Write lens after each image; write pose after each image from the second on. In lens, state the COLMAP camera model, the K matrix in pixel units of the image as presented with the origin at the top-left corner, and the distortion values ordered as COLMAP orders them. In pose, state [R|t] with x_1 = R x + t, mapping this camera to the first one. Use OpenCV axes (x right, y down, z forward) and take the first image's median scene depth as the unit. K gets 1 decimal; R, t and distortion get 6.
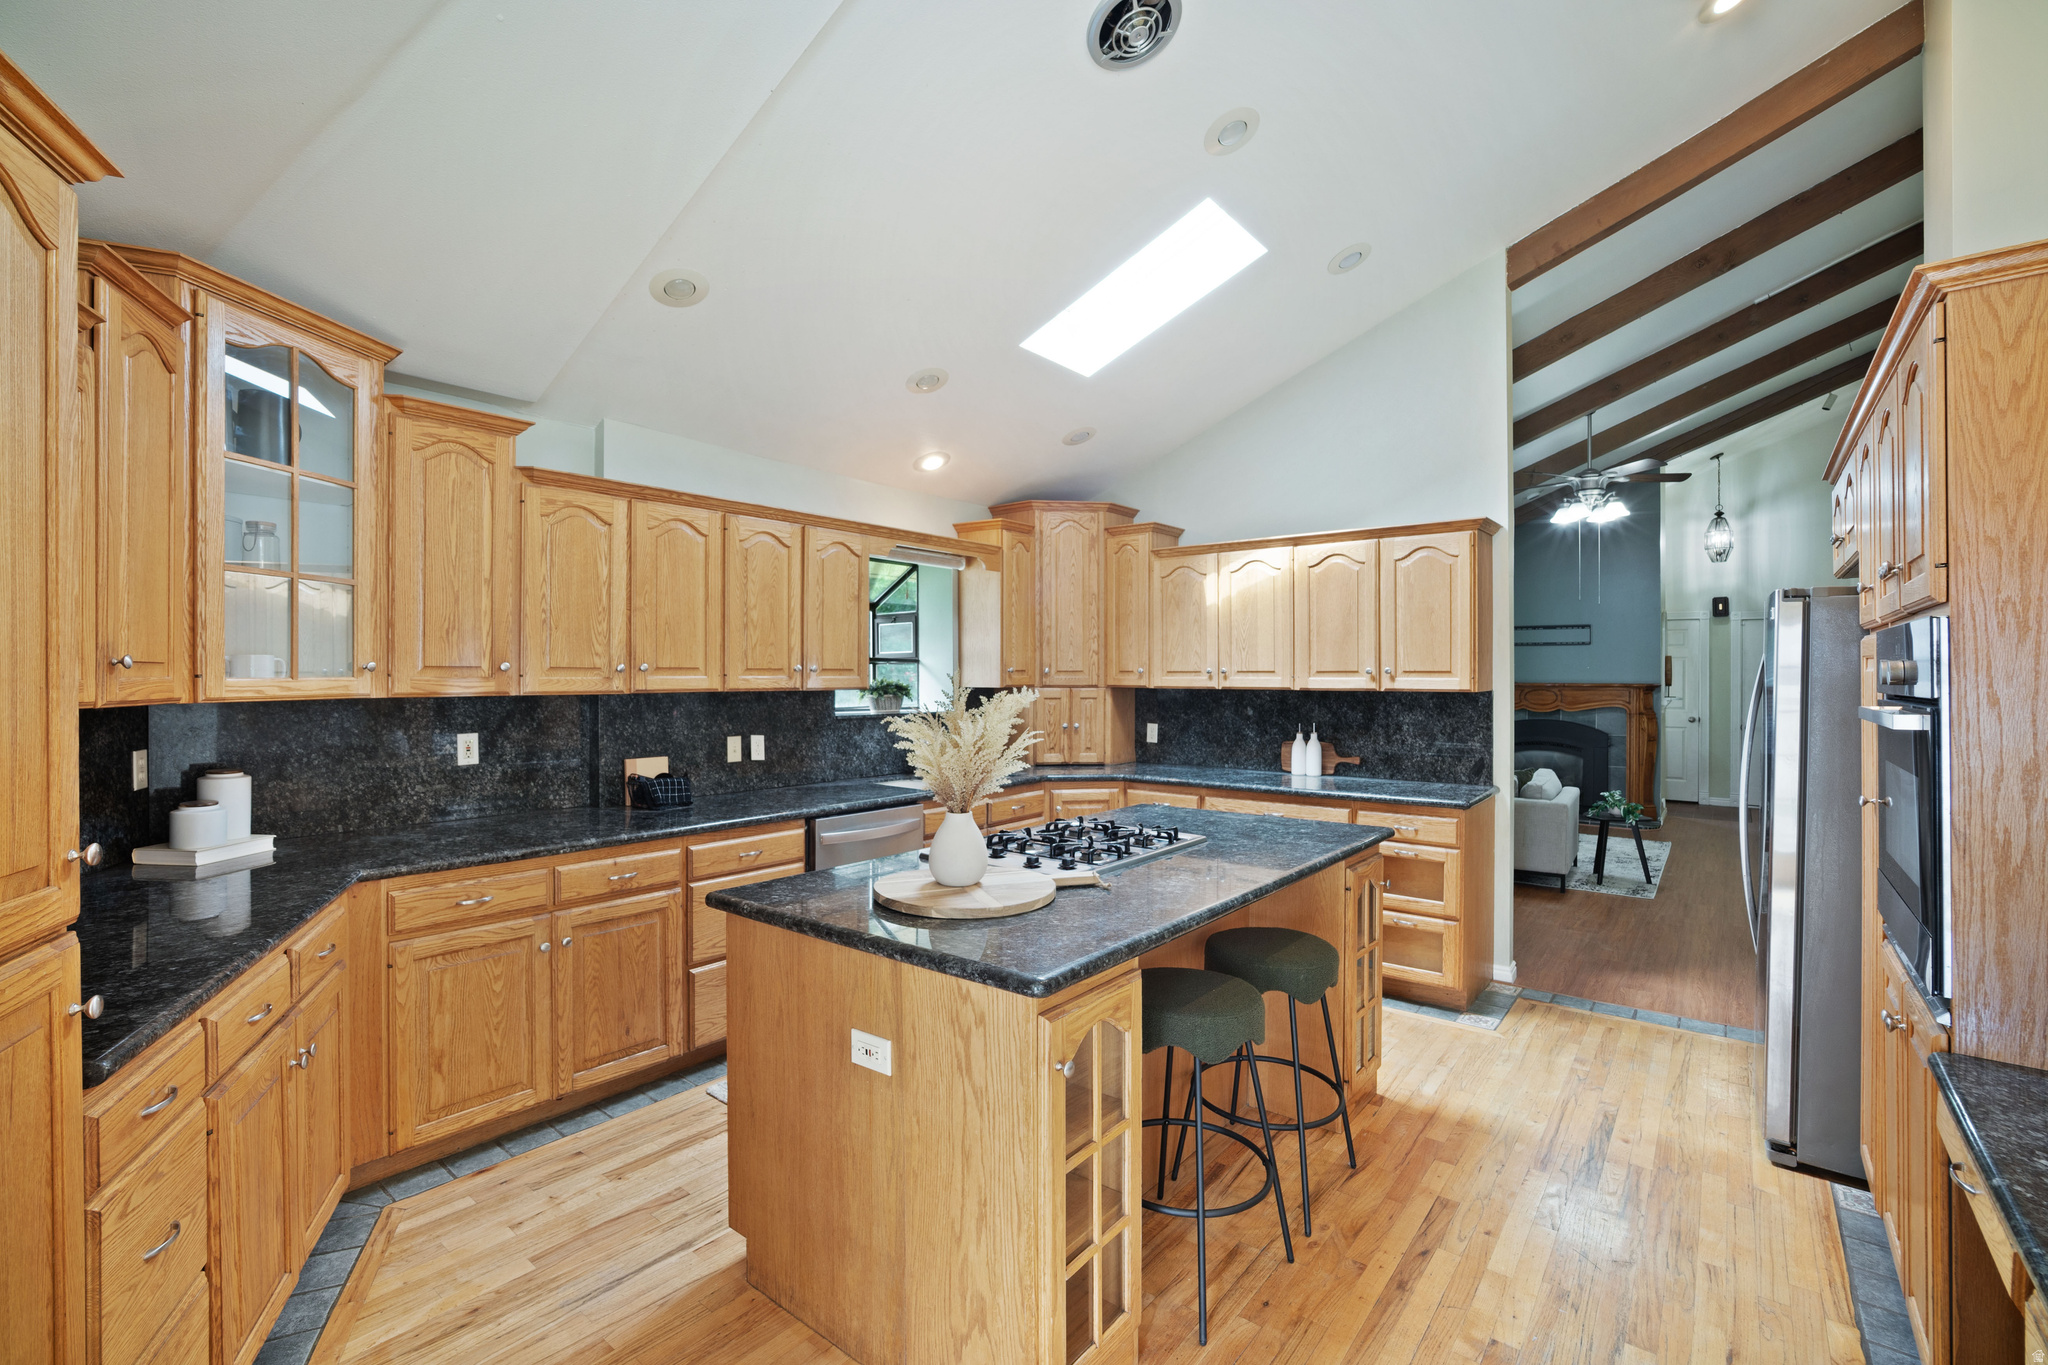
lens RADIAL K [[894.6, 0, 1016.1], [0, 894.6, 677.7], [0, 0, 1]] dist [-0.039473, 0.011904]
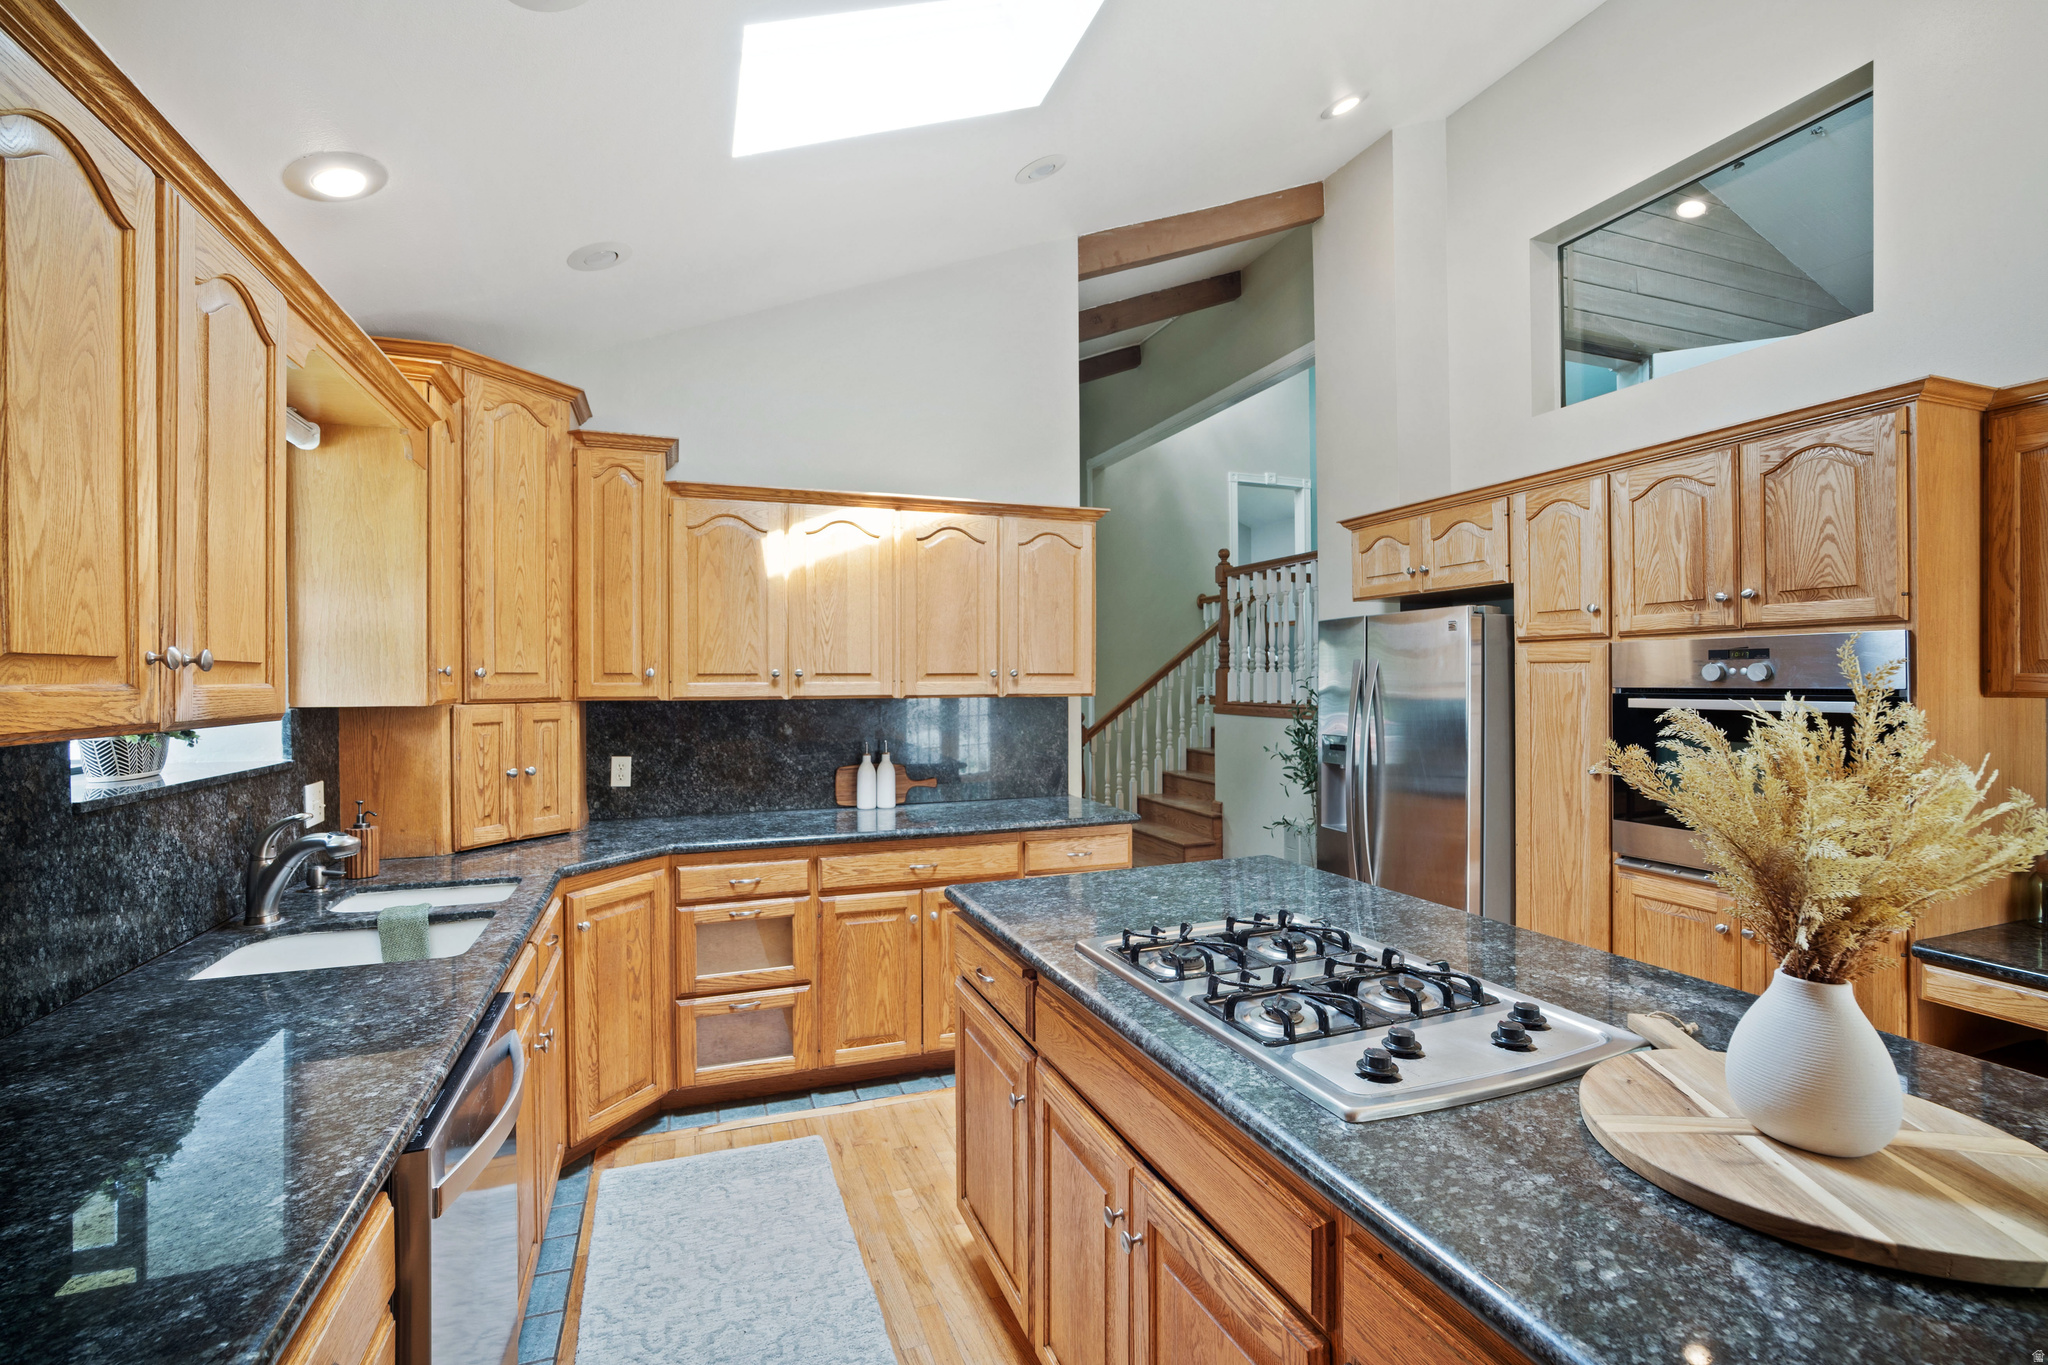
lens RADIAL K [[894.6, 0, 1016.1], [0, 894.6, 677.7], [0, 0, 1]] dist [-0.039473, 0.011904]
pose [[0.511482, -0.000340, 0.859294, -0.263462], [0.006728, 0.999971, -0.003610, -0.000524], [-0.859268, 0.007628, 0.511469, 0.471432]]
